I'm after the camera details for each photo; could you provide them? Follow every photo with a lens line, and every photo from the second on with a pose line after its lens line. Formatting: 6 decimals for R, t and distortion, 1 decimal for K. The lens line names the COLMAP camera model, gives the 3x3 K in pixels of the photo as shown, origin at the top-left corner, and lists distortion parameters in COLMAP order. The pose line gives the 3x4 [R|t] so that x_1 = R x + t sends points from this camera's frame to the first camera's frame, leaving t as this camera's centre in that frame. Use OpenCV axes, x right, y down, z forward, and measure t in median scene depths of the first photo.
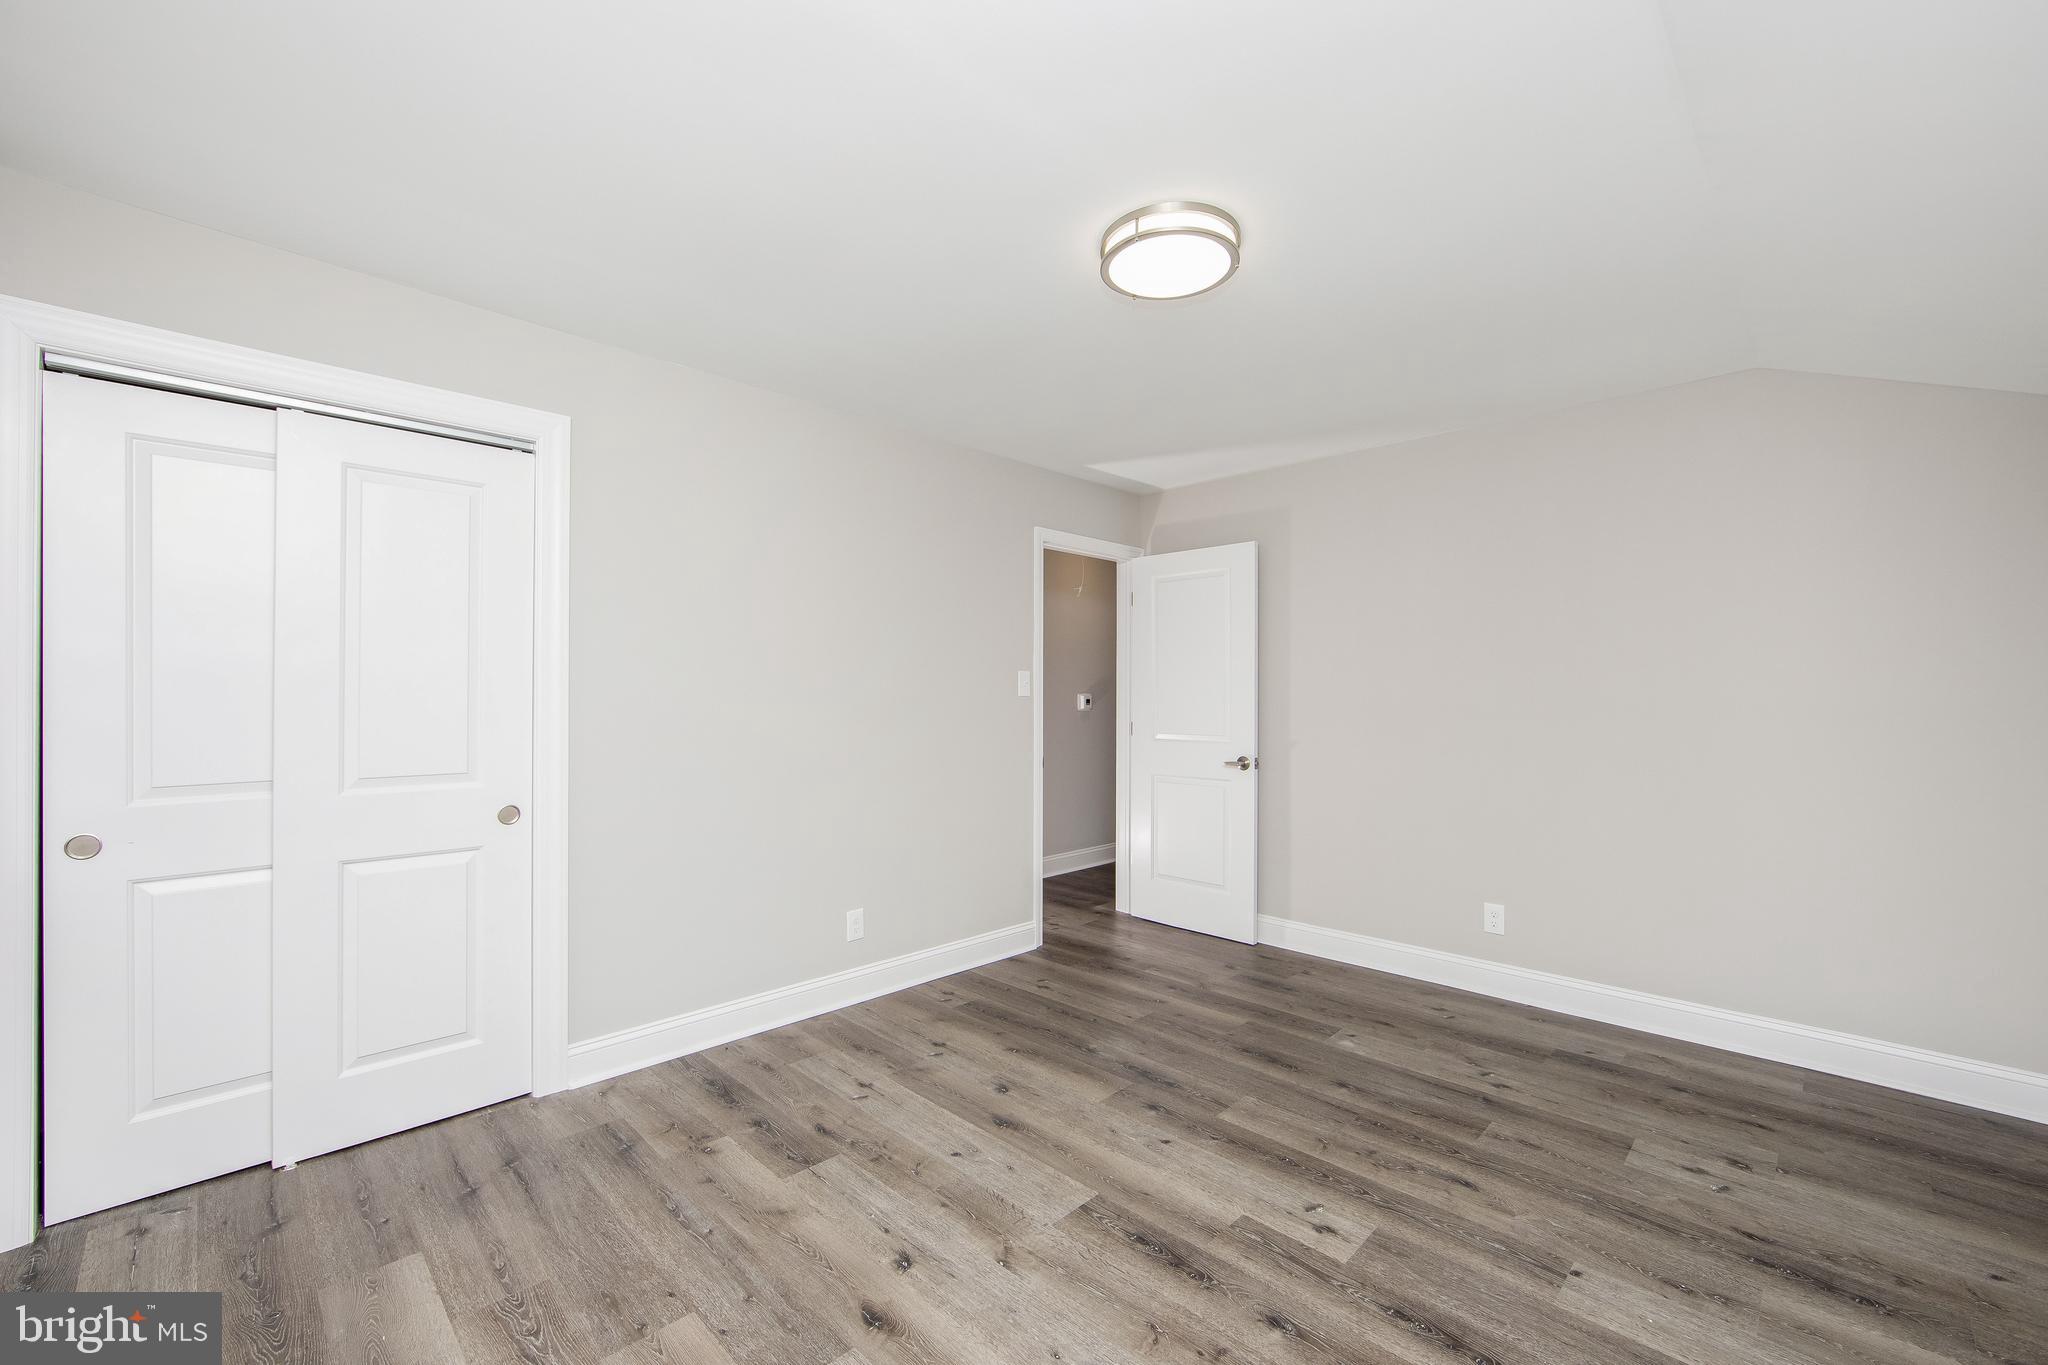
lens RADIAL K [[818.4, 0, 1024.0], [0, 818.4, 682.5], [0, 0, 1]] dist [-0.008263, 0.000411]
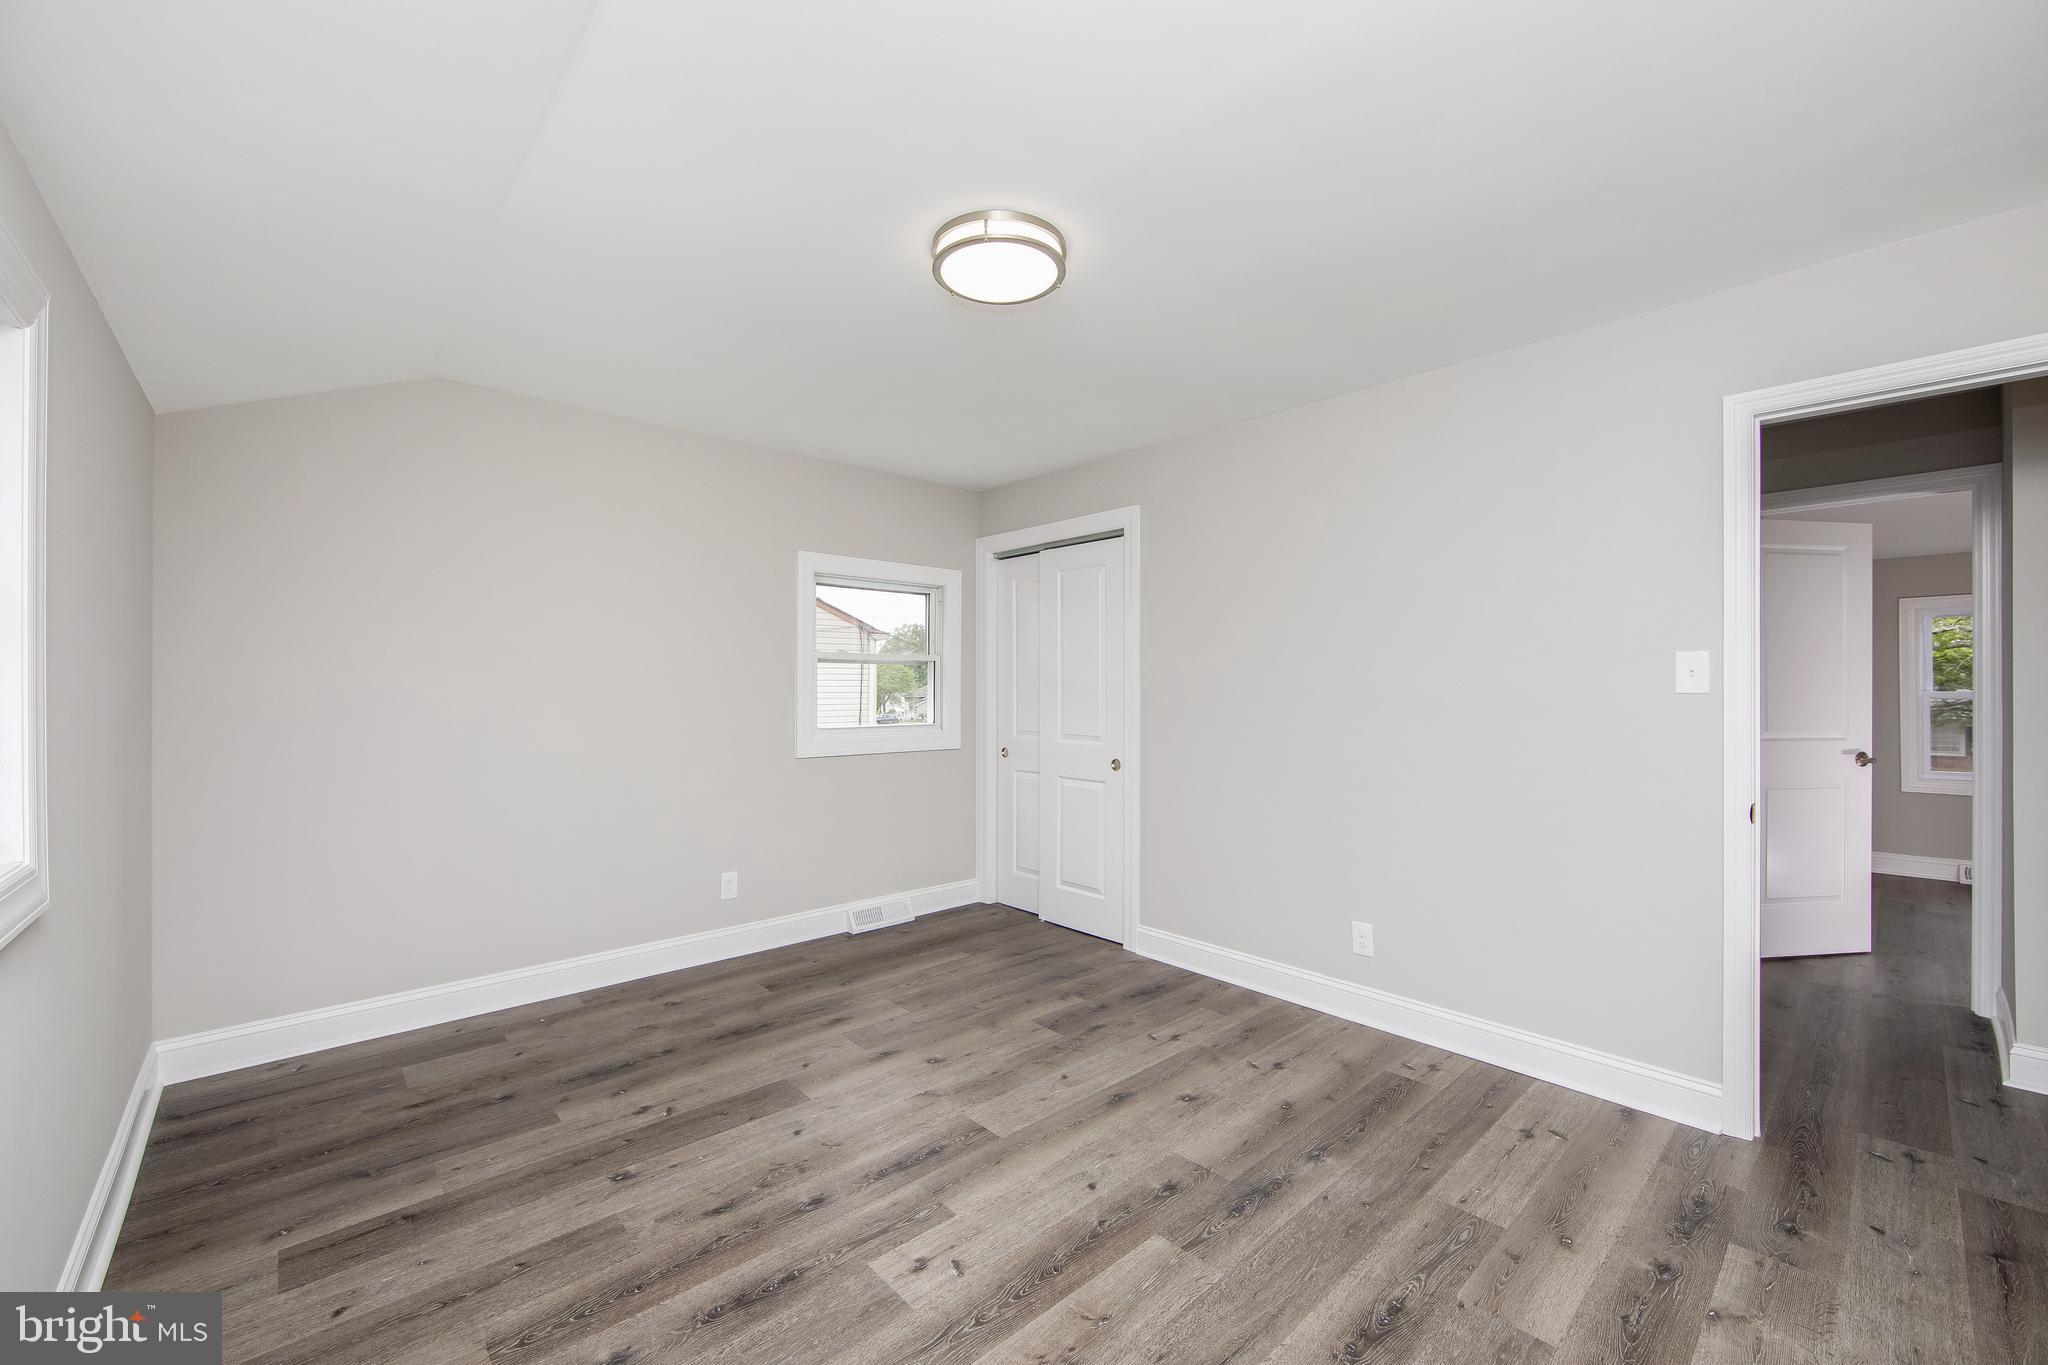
lens RADIAL K [[809.7, 0, 1012.6], [0, 809.7, 677.7], [0, 0, 1]] dist [-0.009126, 0.001000]
pose [[-0.048031, -0.018676, -0.998671, 1.004698], [0.015647, 0.999688, -0.019448, 0.019009], [0.998723, -0.016561, -0.047724, 0.903043]]
